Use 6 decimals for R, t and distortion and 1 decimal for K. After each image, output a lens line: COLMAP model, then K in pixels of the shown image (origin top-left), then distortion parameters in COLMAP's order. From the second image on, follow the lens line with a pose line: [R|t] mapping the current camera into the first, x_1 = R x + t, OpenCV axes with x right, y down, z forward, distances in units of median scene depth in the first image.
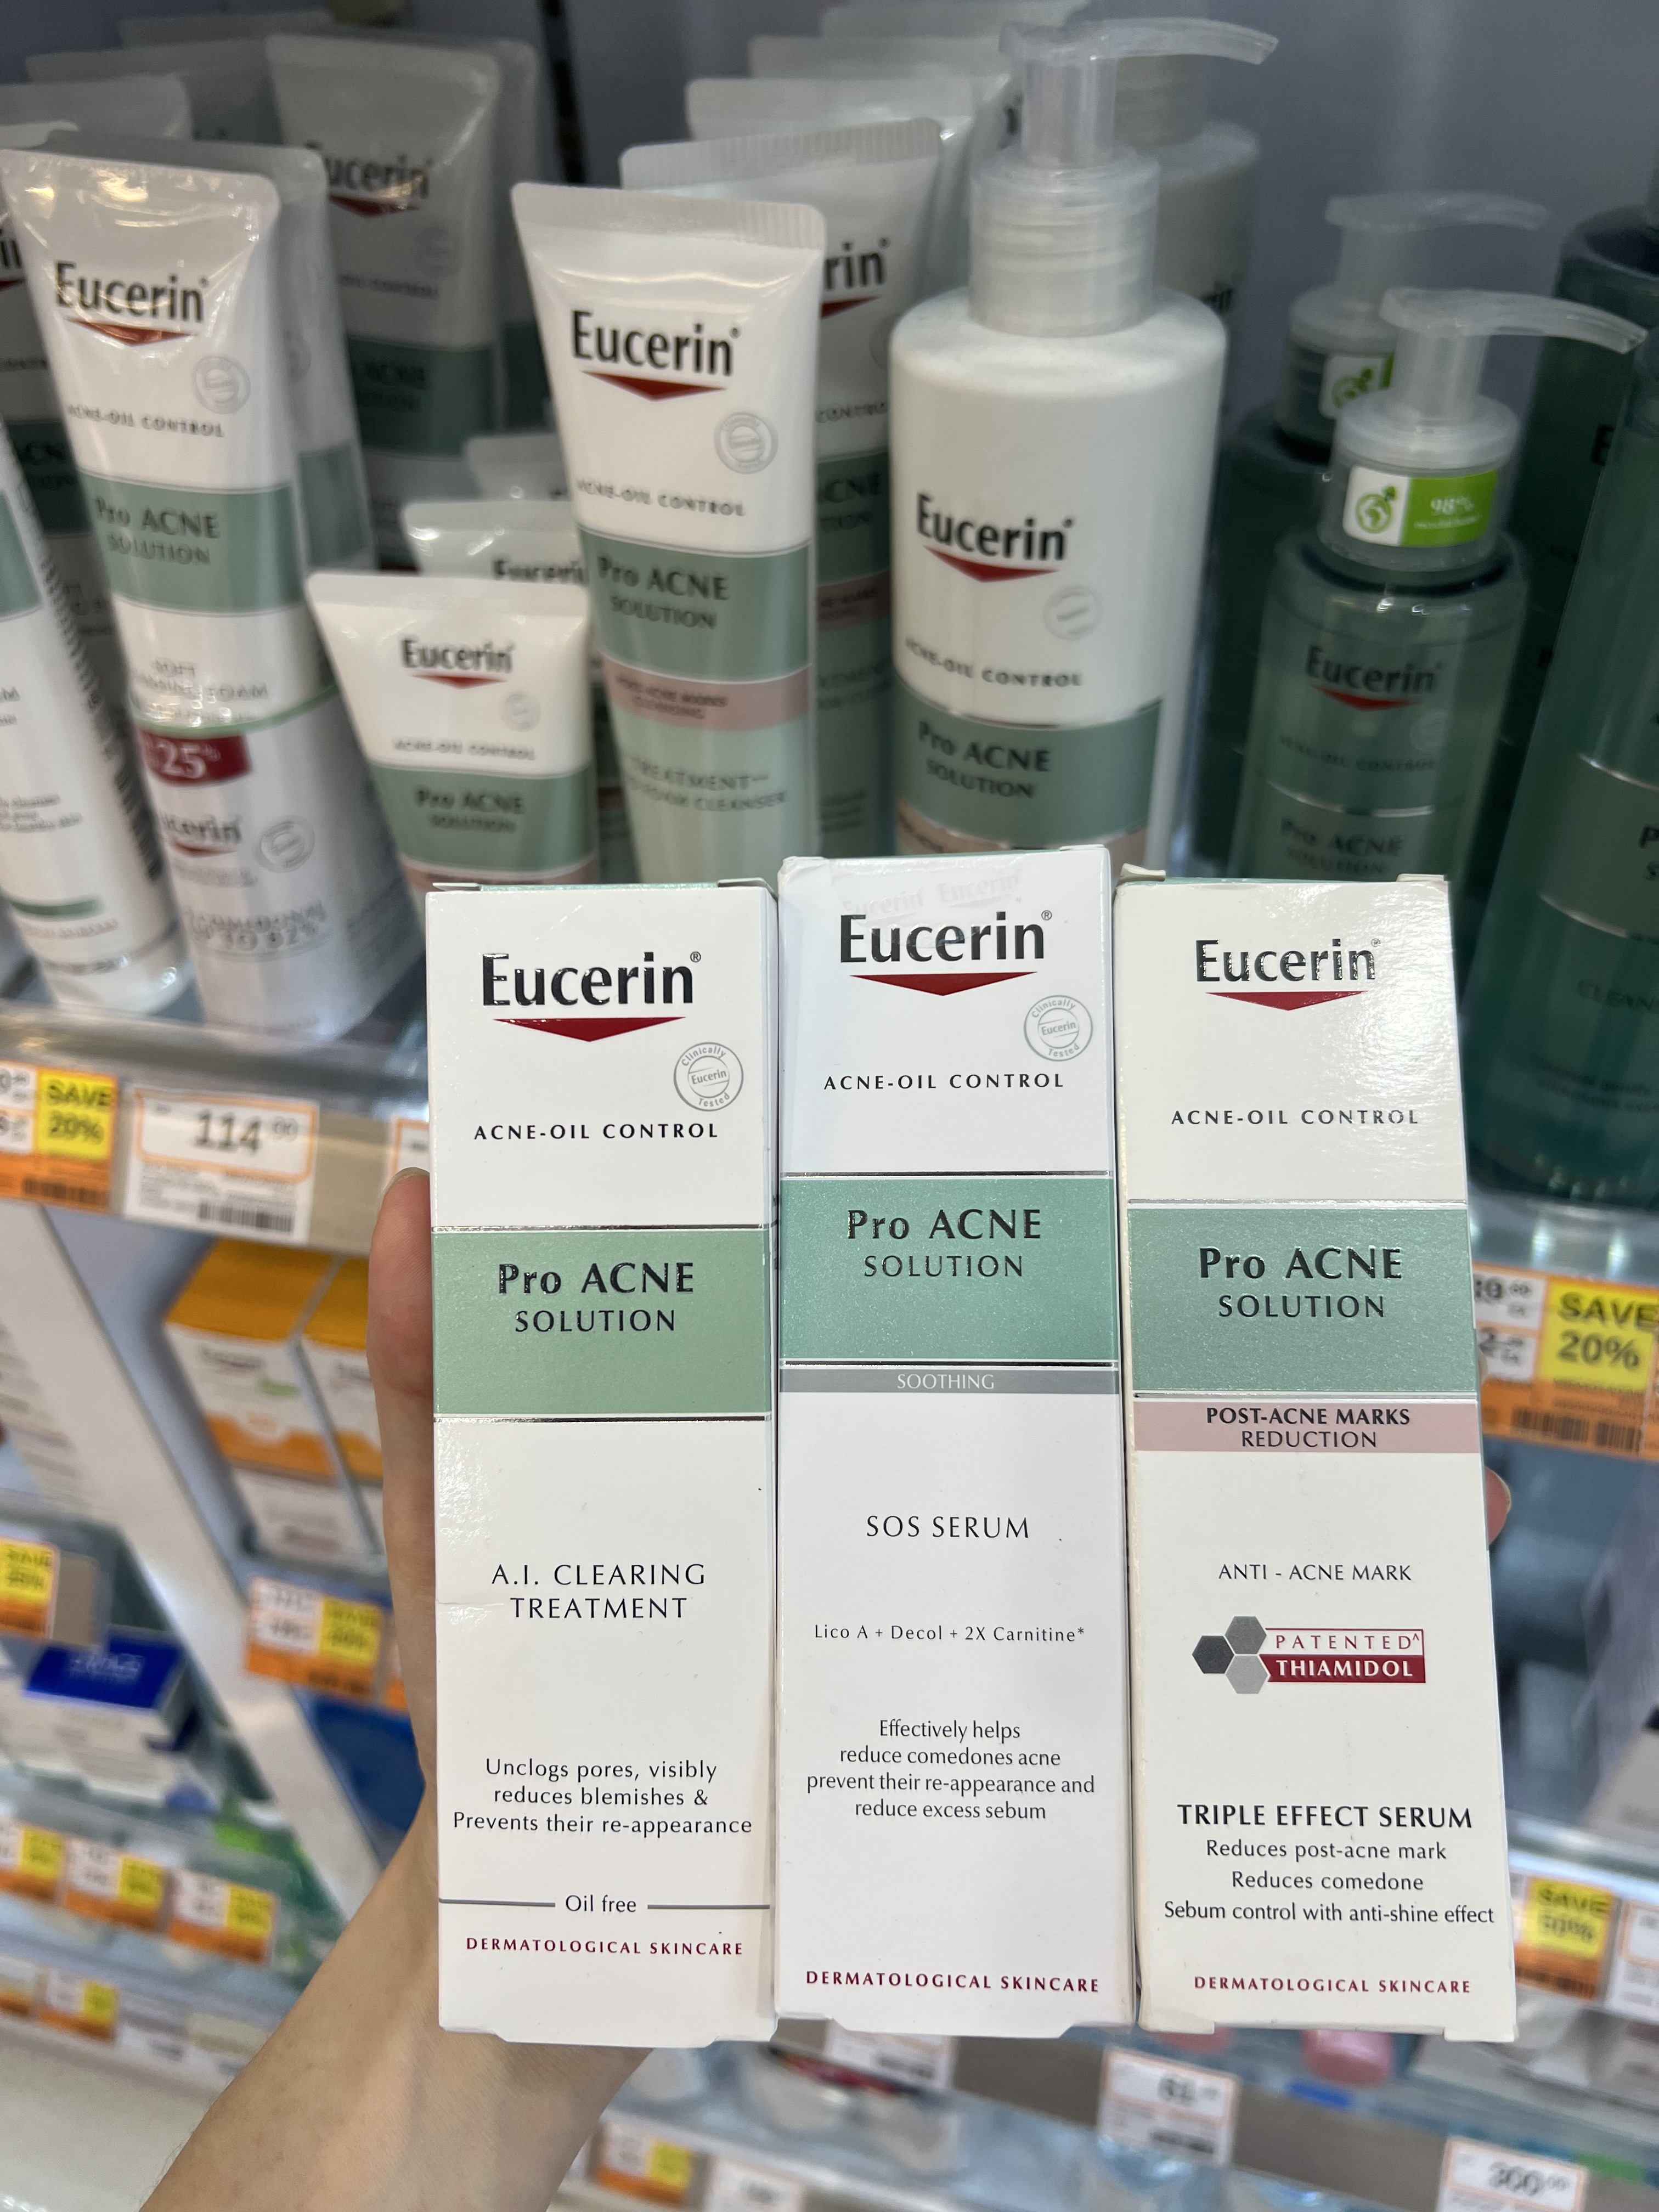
lens RADIAL K [[1326.4, 0, 829.5], [0, 1326.4, 1106.0], [0, 0, 1]] dist [-0.060079, 0.106819]
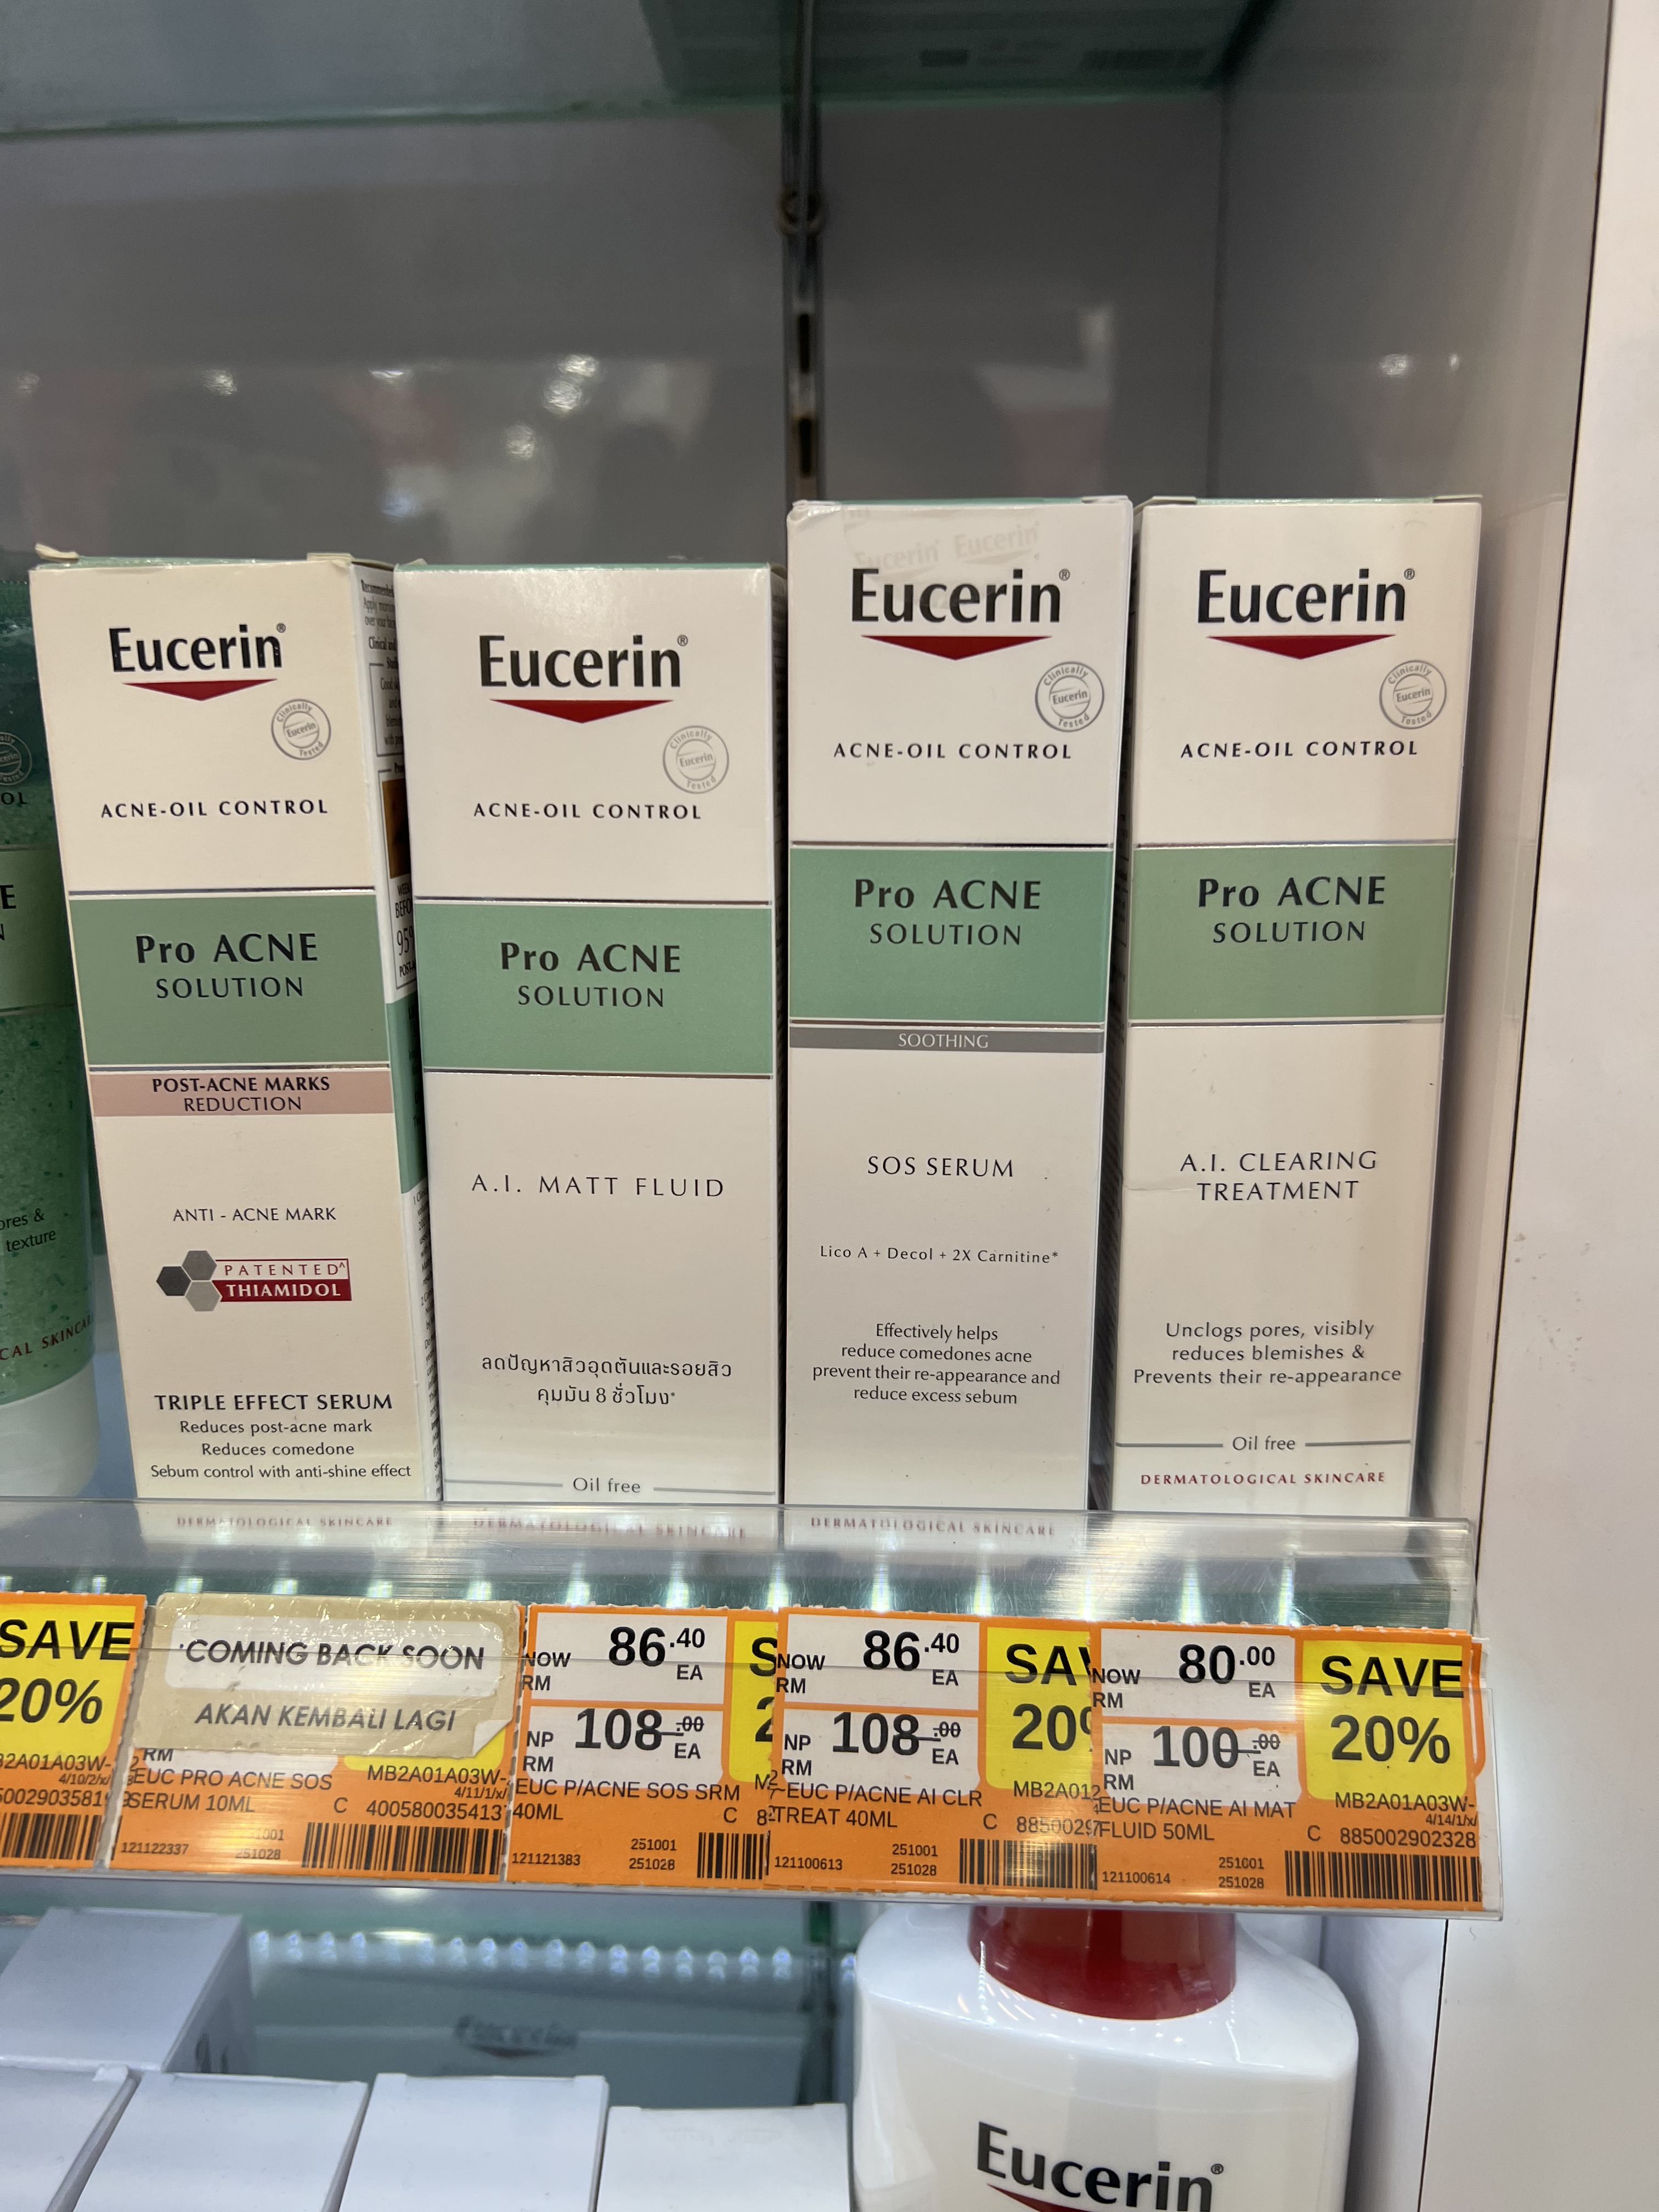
lens RADIAL K [[1210.0, 0, 829.5], [0, 1210.0, 1106.0], [0, 0, 1]] dist [0.107104, -0.000028]
pose [[0.997046, -0.003779, -0.076716, 0.951909], [0.023352, 0.966422, 0.255896, -0.008229], [0.073173, -0.256931, 0.963656, 0.000313]]
